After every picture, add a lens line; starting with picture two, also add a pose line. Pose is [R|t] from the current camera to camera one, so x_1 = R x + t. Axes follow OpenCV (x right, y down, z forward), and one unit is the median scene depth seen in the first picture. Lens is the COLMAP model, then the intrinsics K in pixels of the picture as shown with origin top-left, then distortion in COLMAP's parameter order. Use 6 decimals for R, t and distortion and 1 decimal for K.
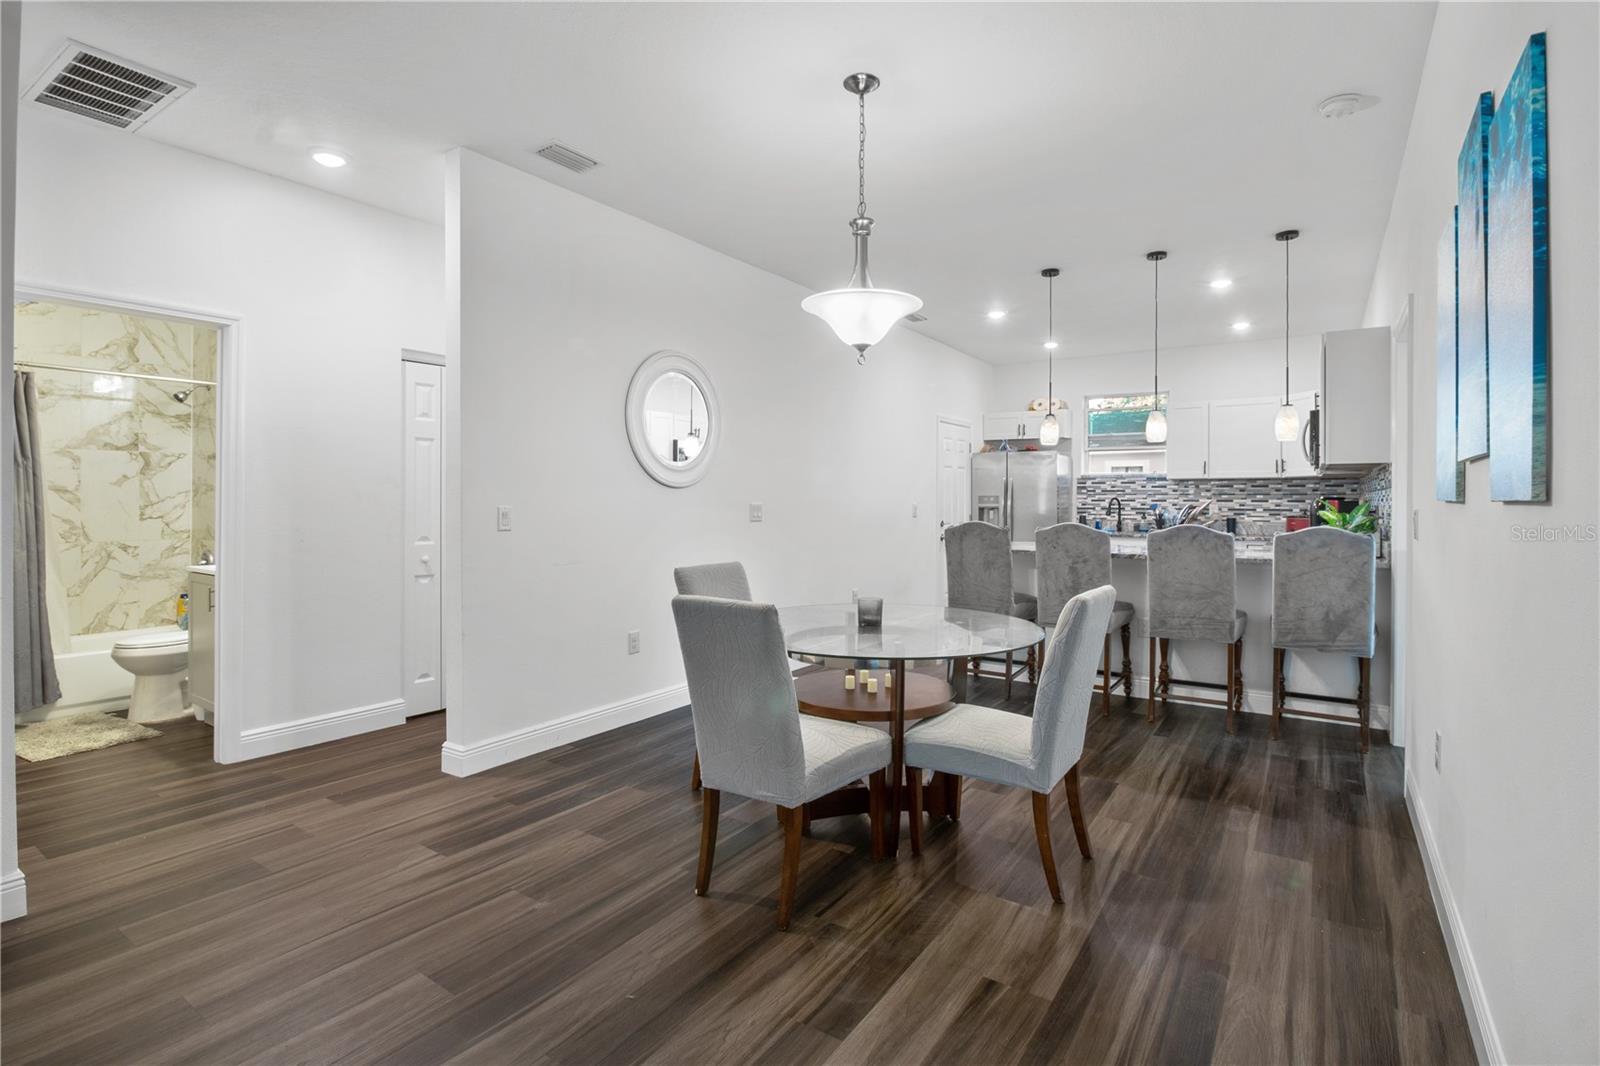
lens RADIAL K [[773.2, 0, 807.7], [0, 773.2, 495.1], [0, 0, 1]] dist [0.003888, -0.003470]
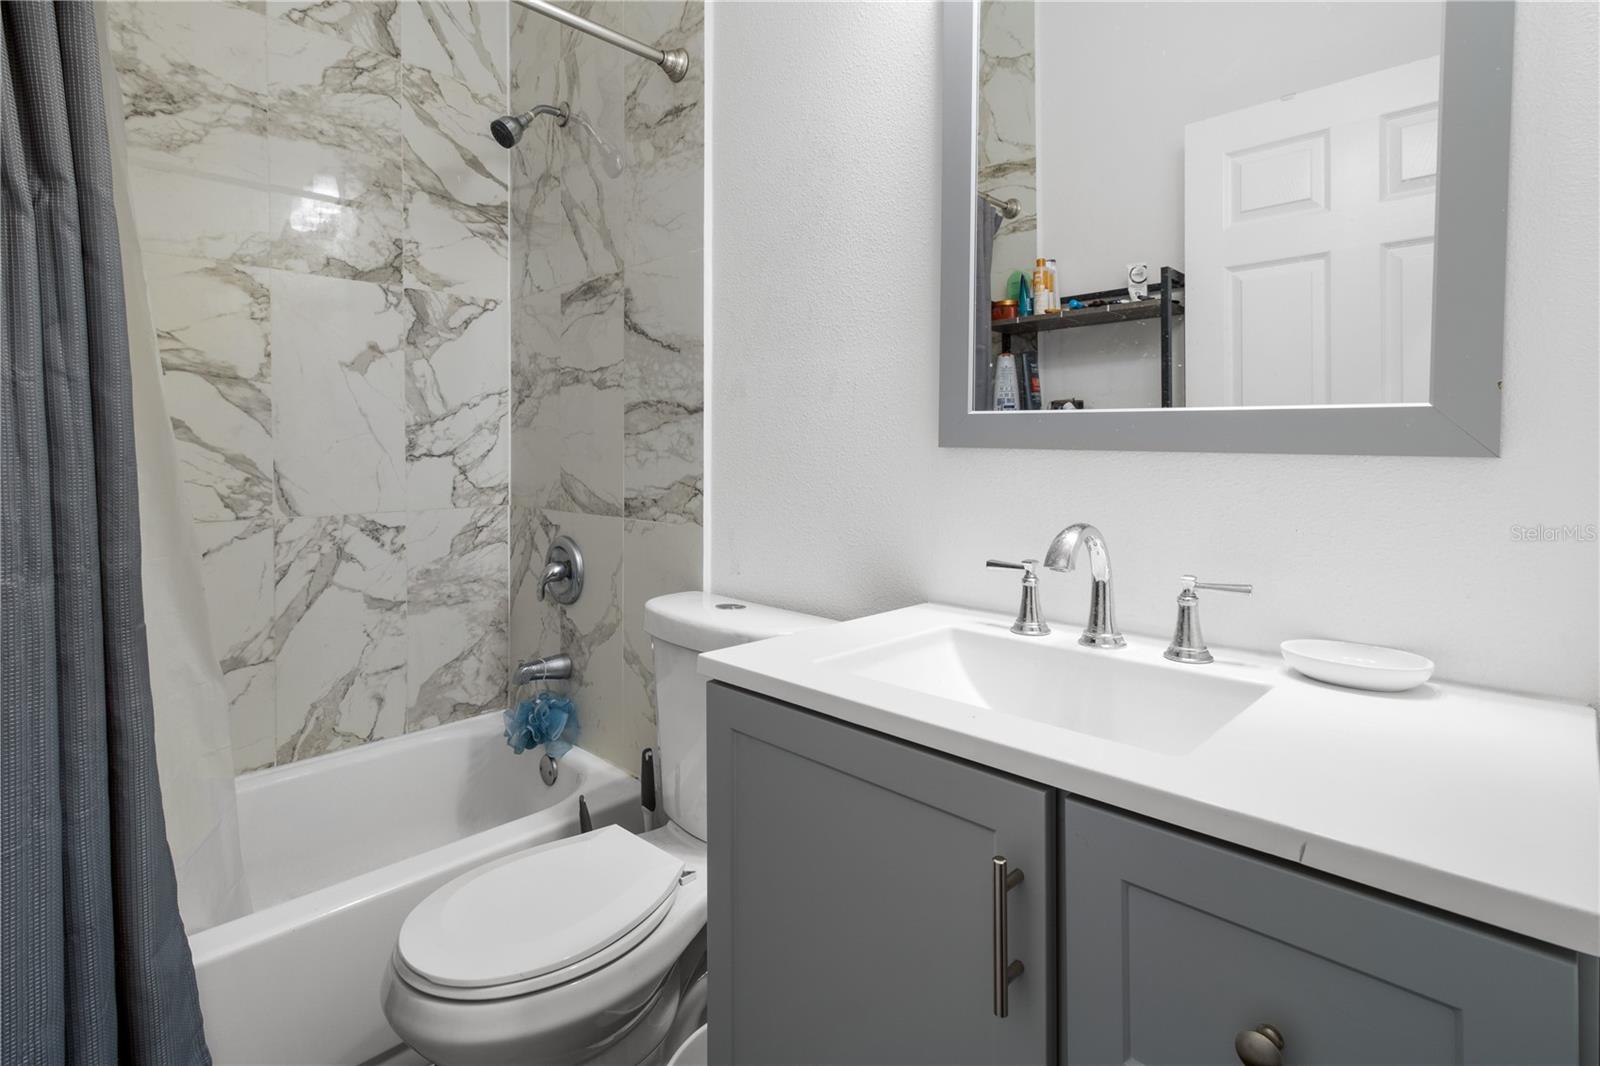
lens RADIAL K [[773.2, 0, 824.8], [0, 773.2, 452.5], [0, 0, 1]] dist [0.003888, -0.003470]
pose [[0.989862, -0.004884, -0.141951, -0.594435], [0.005835, 0.999963, 0.006283, 0.027167], [0.141915, -0.007047, 0.989854, 0.638016]]
